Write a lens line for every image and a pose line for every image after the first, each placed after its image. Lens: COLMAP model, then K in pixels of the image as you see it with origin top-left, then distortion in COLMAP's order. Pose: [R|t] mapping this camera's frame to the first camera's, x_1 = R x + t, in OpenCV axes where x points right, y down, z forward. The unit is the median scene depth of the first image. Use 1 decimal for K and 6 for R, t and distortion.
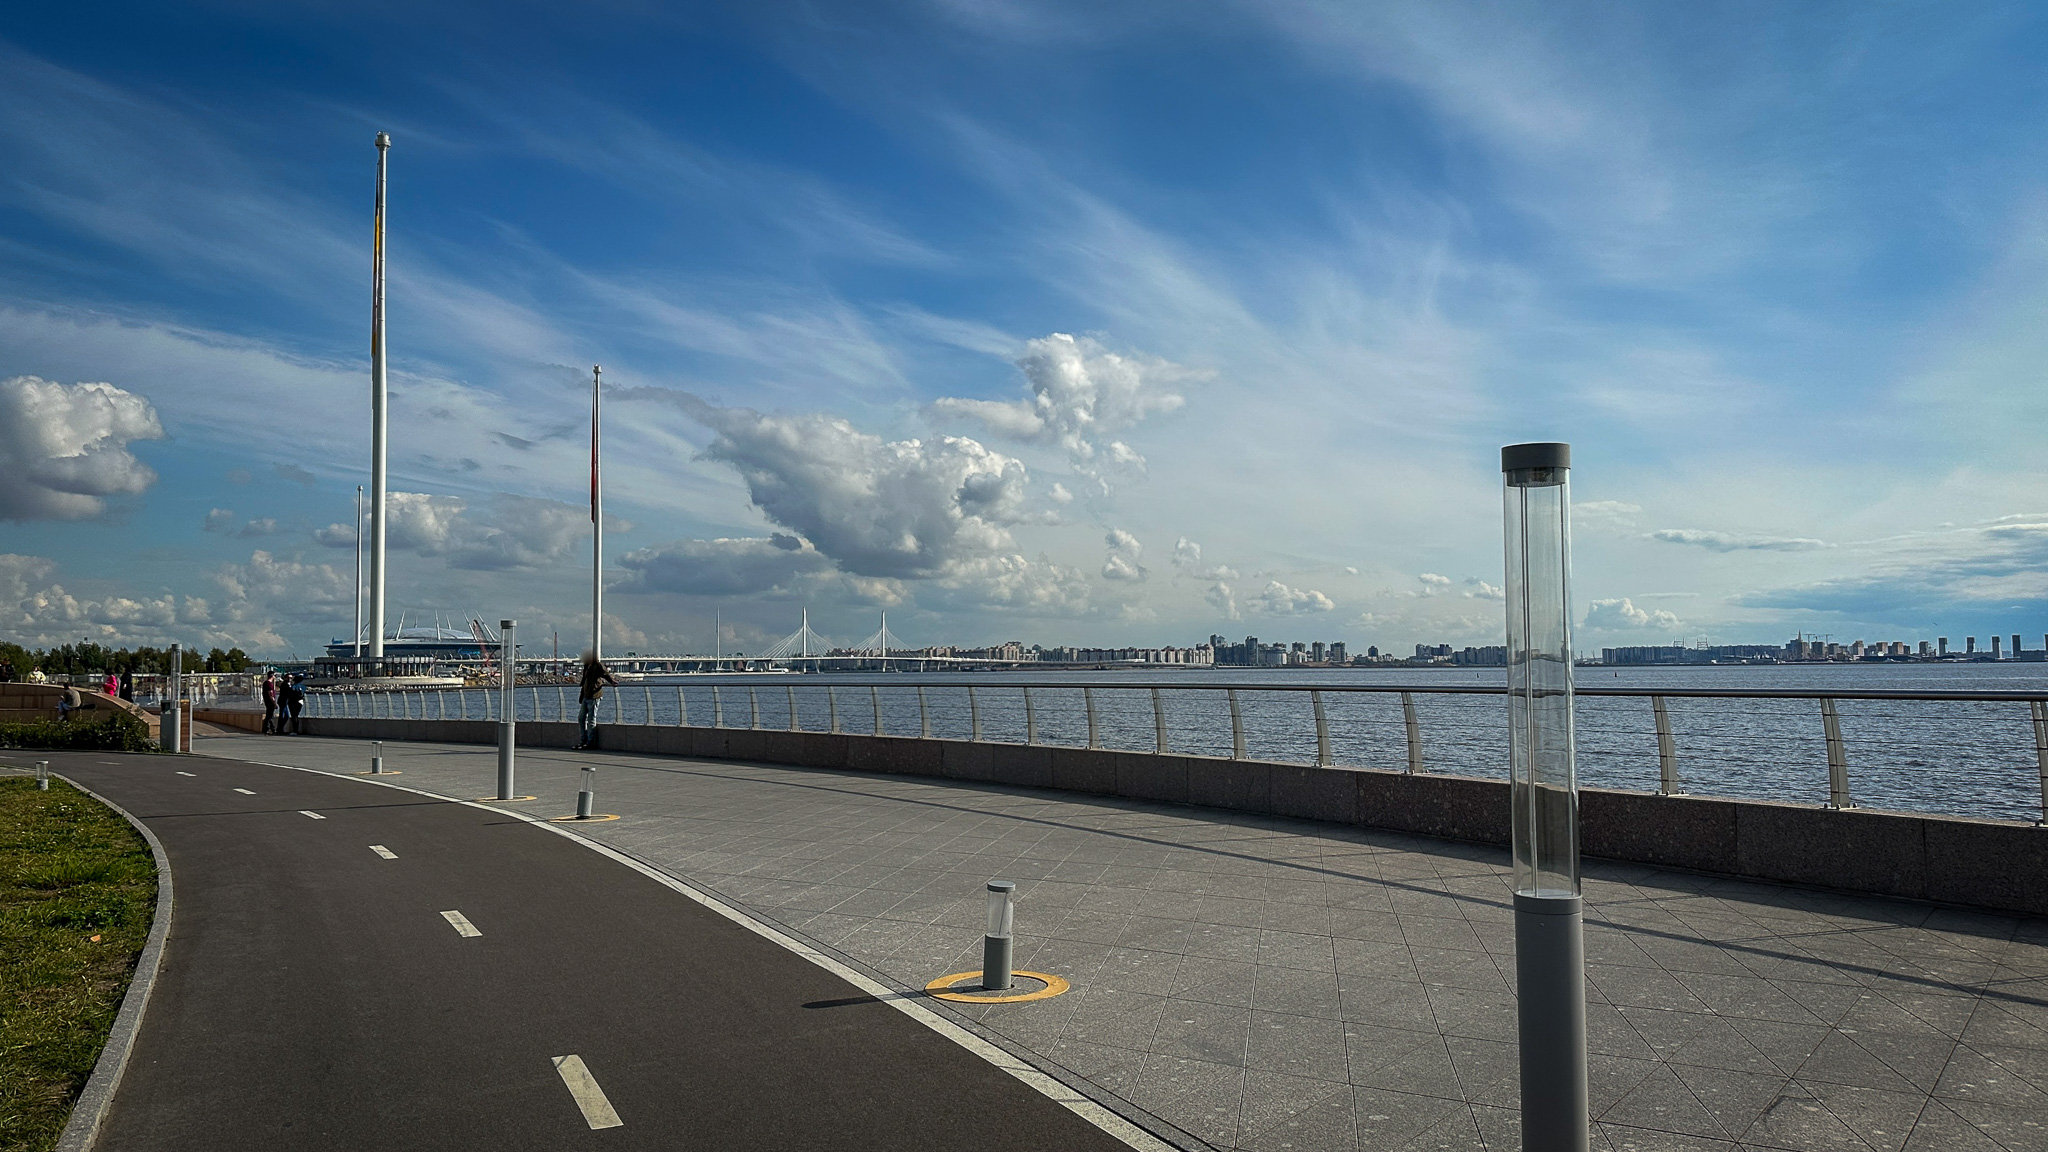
lens RADIAL K [[1566.6, 0, 1024.0], [0, 1566.6, 576.0], [0, 0, 1]] dist [0.006745, -0.005026]
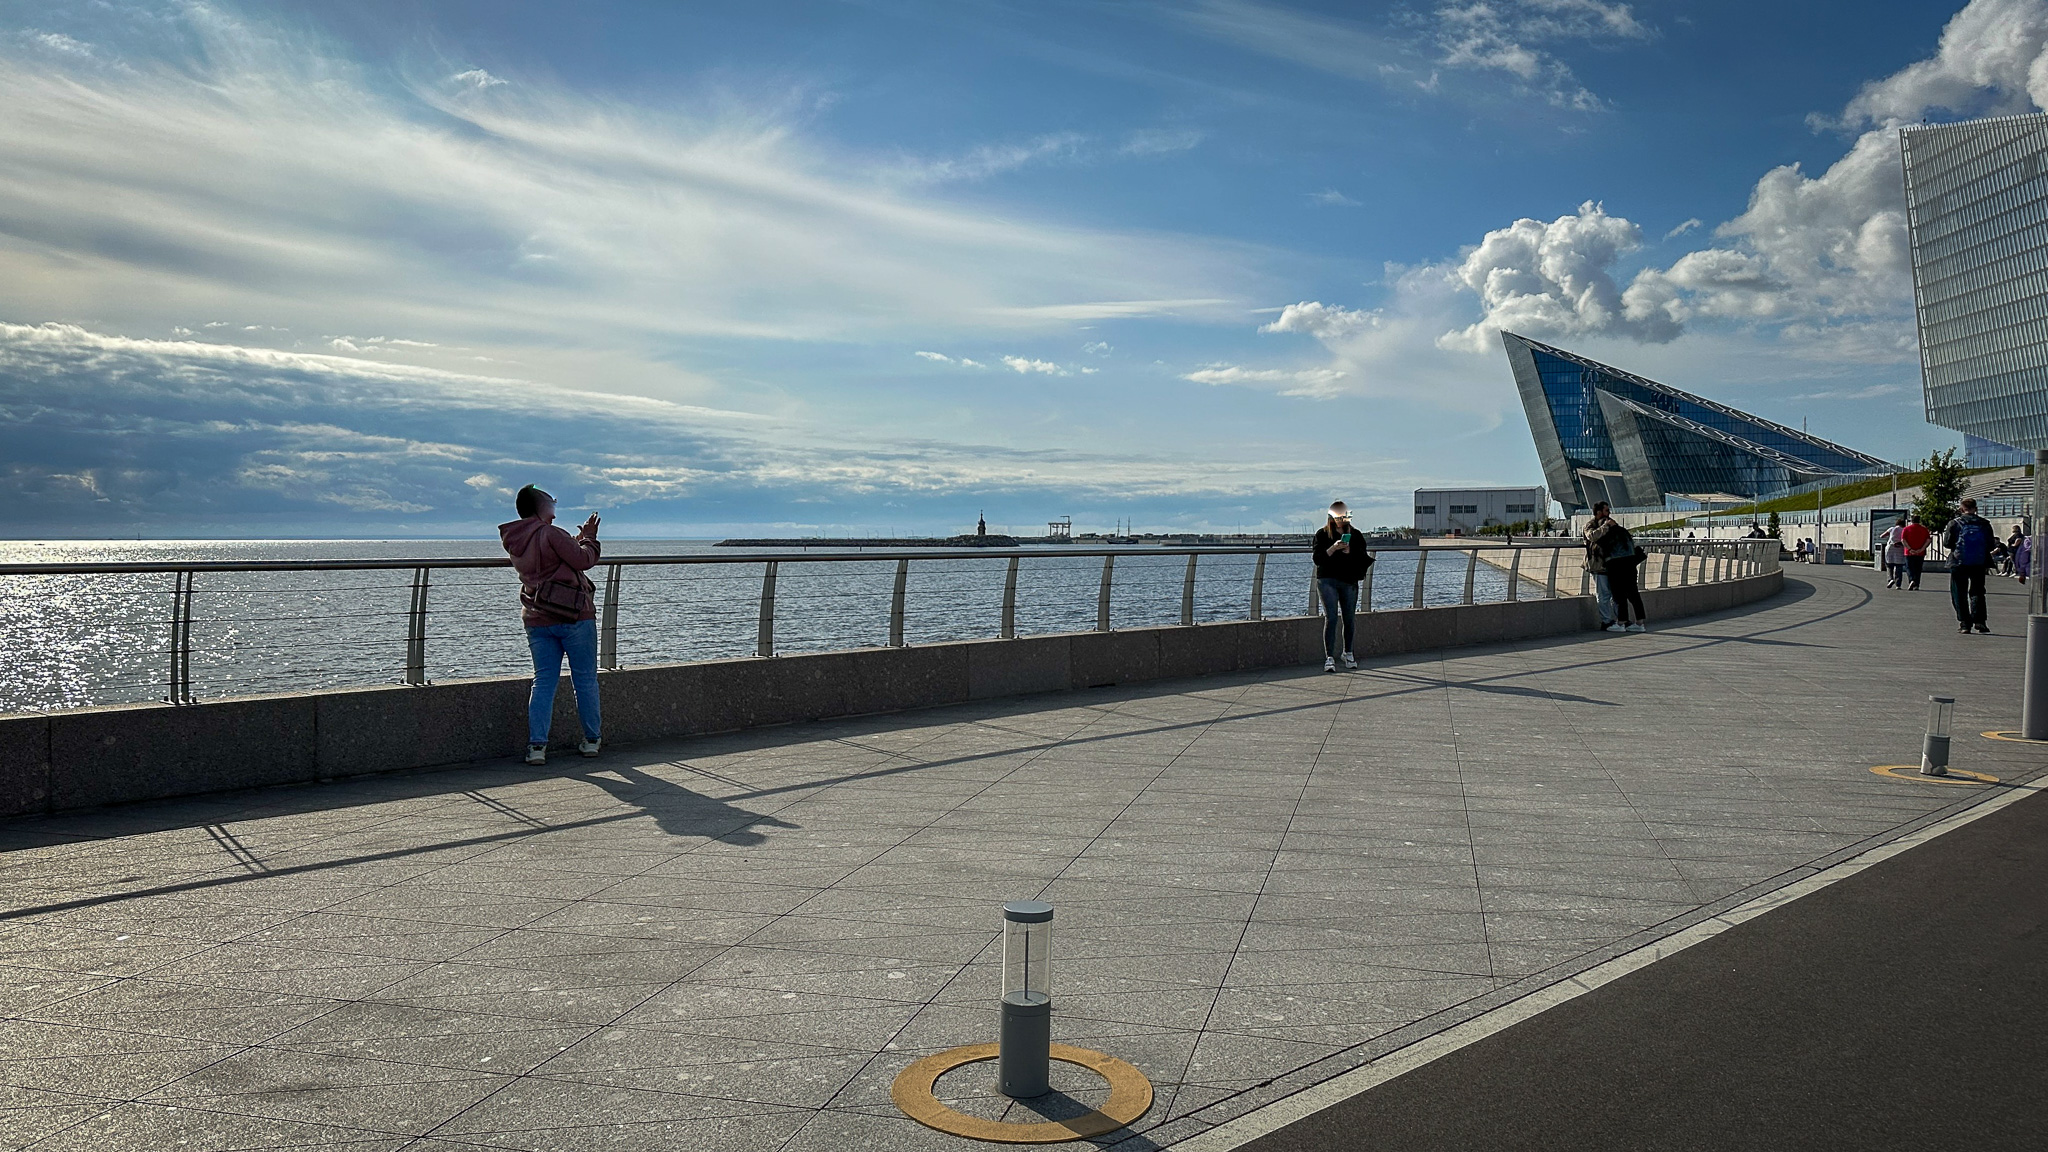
lens RADIAL K [[1566.6, 0, 1024.0], [0, 1566.6, 576.0], [0, 0, 1]] dist [0.006745, -0.005026]
pose [[-0.362553, -0.013236, 0.931869, -0.433997], [-0.048003, 0.998837, -0.004489, 0.062553], [-0.930726, -0.046361, -0.362766, 0.897088]]
